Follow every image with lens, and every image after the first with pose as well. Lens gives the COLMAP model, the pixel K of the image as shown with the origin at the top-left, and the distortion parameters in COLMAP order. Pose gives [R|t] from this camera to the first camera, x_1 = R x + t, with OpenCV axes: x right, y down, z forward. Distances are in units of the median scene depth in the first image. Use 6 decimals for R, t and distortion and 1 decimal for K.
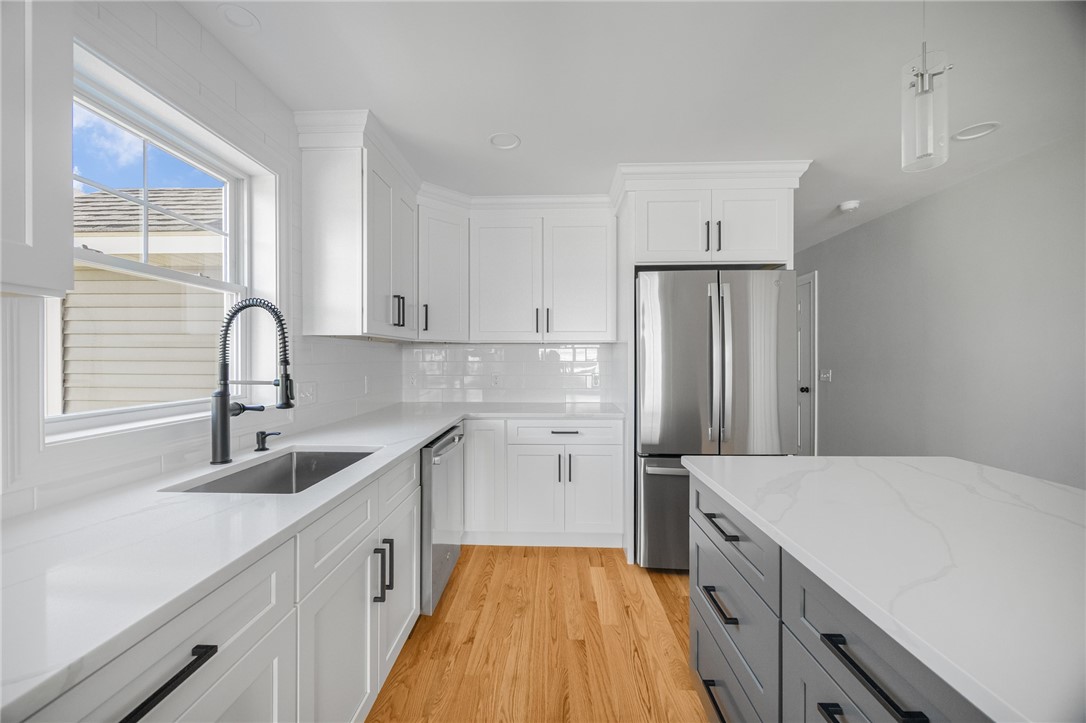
lens RADIAL K [[428.1, 0, 534.5], [0, 428.1, 363.0], [0, 0, 1]] dist [0.000371, -0.000018]
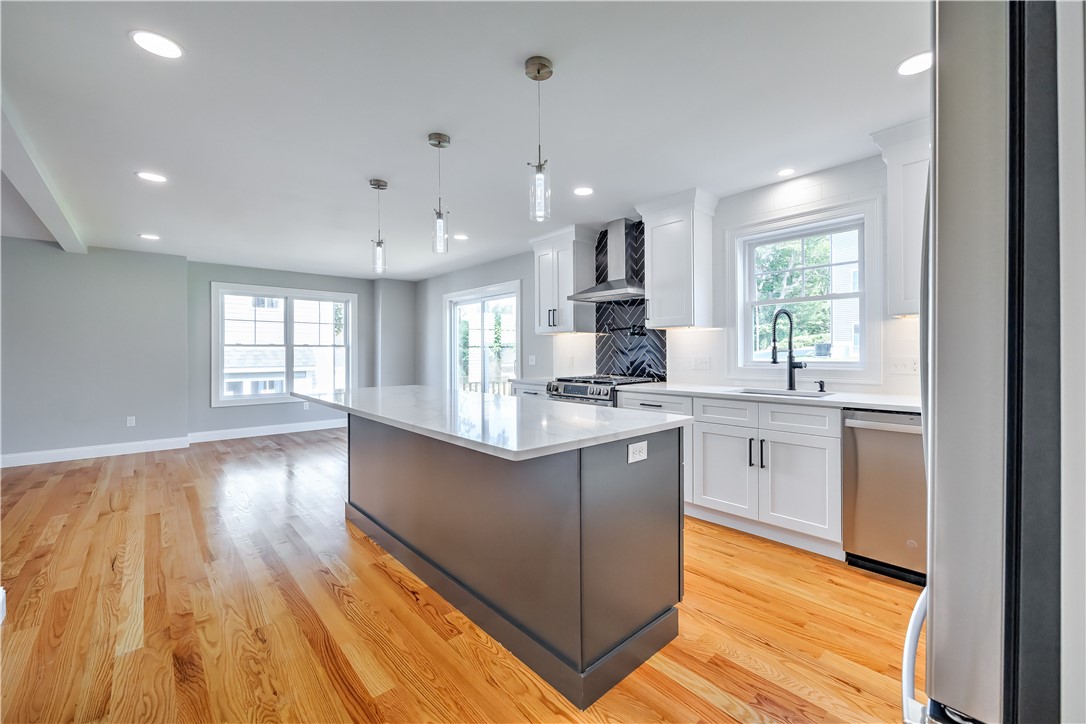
lens RADIAL K [[442.8, 0, 567.0], [0, 442.8, 356.4], [0, 0, 1]] dist [0.000178, 0.000072]
pose [[-0.695586, 0.010362, -0.718368, 1.441913], [-0.005305, 0.999795, 0.019557, 0.031431], [0.718424, 0.017415, -0.695388, 1.581248]]
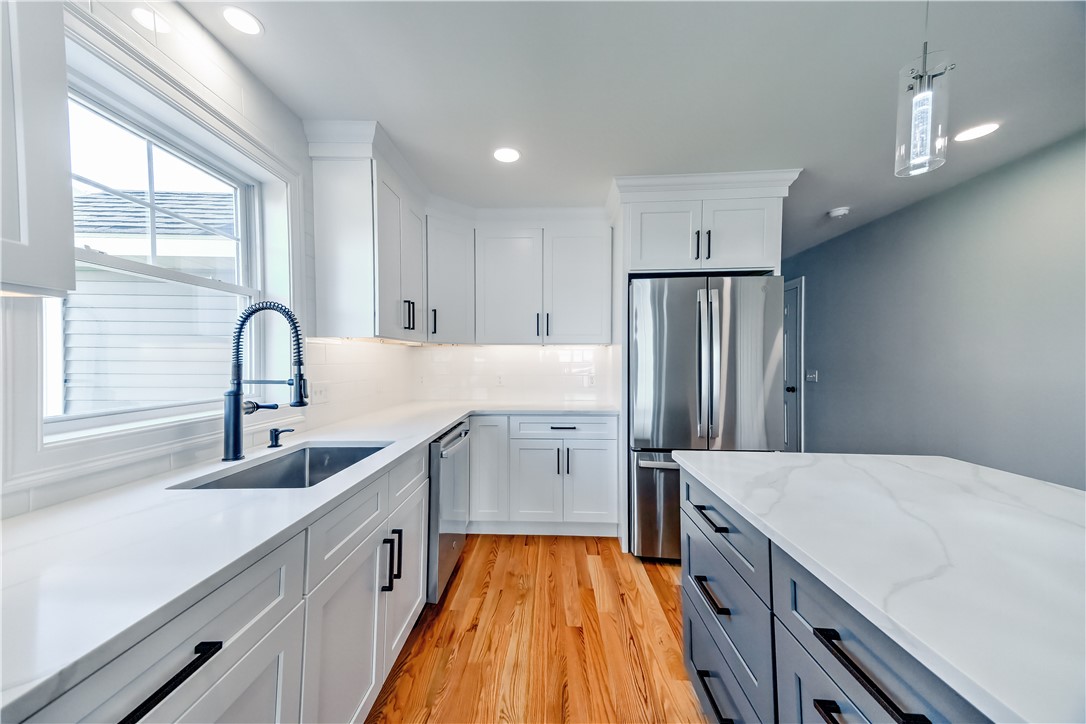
lens RADIAL K [[396.9, 0, 537.4], [0, 396.9, 364.0], [0, 0, 1]] dist [0.074482, -0.000047]
pose [[0.999983, 0.001316, 0.005754, -0.000157], [-0.001320, 0.999999, 0.000624, 0.000105], [-0.005753, -0.000632, 0.999983, -0.006961]]
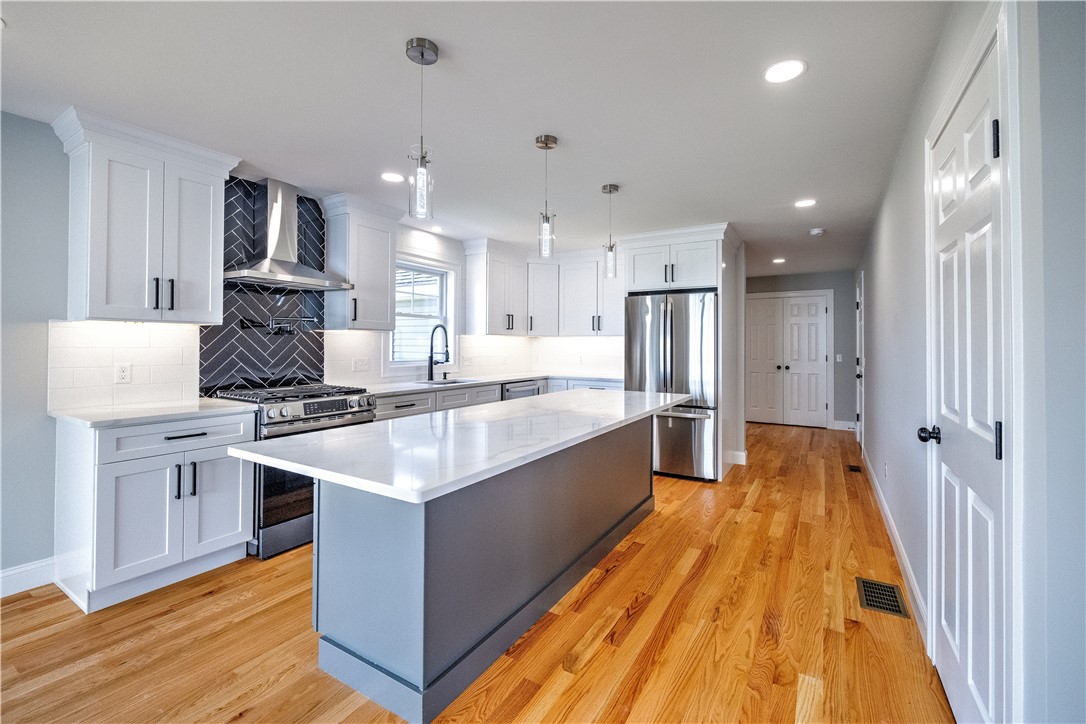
lens RADIAL K [[470.7, 0, 541.6], [0, 470.7, 346.2], [0, 0, 1]] dist [-0.002803, -0.000228]
pose [[0.876803, 0.003821, -0.480835, 1.380506], [-0.010543, 0.999881, -0.011279, 0.024669], [0.480734, 0.014959, 0.876739, -1.360554]]
